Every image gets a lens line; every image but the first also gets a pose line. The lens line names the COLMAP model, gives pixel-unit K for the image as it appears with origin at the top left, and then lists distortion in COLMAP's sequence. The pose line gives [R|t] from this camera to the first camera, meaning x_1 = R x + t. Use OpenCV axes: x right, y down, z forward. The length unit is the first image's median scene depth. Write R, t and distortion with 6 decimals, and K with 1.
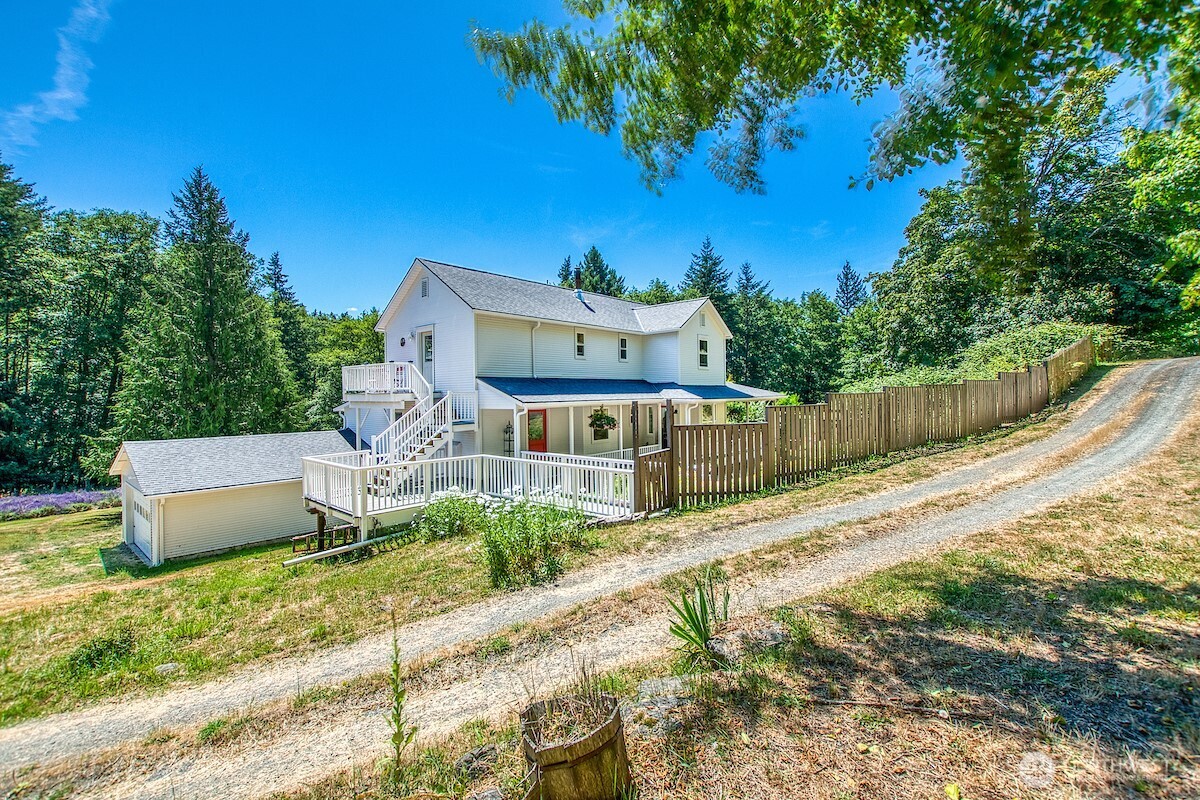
lens RADIAL K [[521.7, 0, 607.8], [0, 521.7, 396.8], [0, 0, 1]] dist [-0.003099, -0.000609]
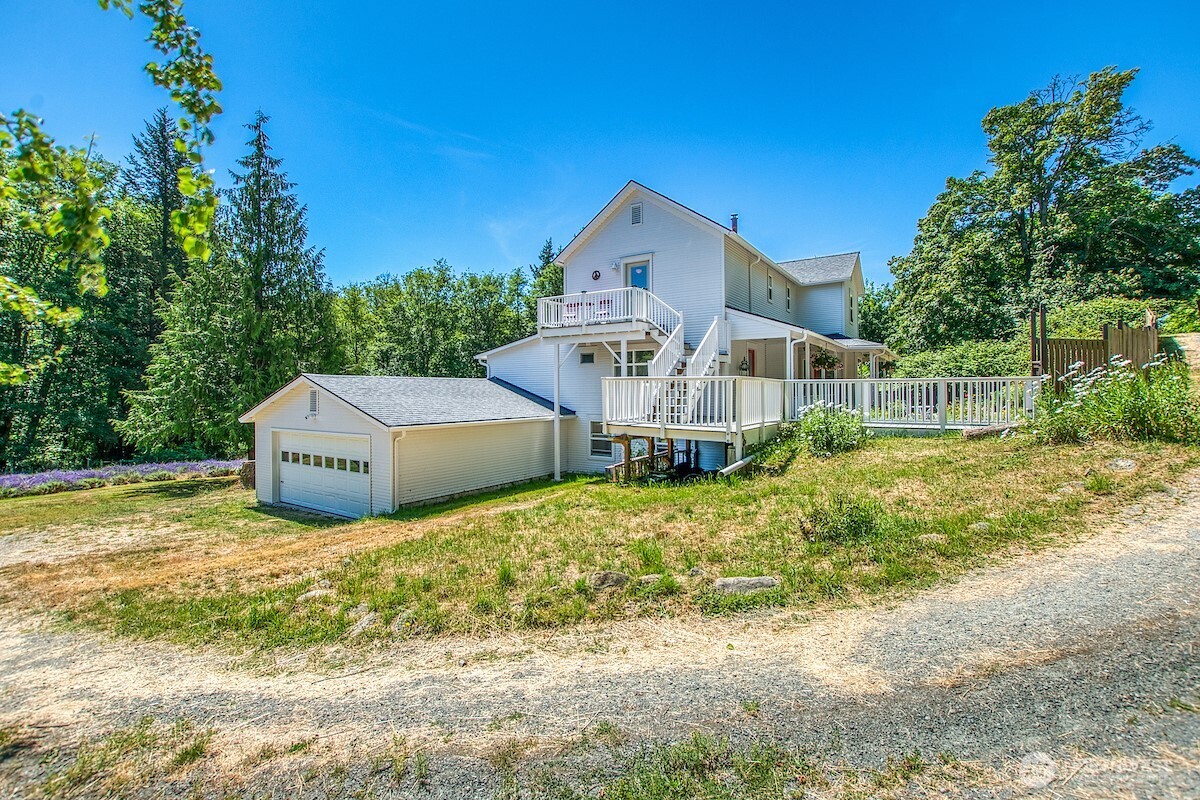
lens RADIAL K [[521.7, 0, 597.8], [0, 521.7, 400.4], [0, 0, 1]] dist [-0.003099, -0.000609]
pose [[0.991577, 0.007170, 0.129320, -0.296907], [-0.008449, 0.999921, 0.009342, 0.061238], [-0.129243, -0.010356, 0.991559, 0.055522]]
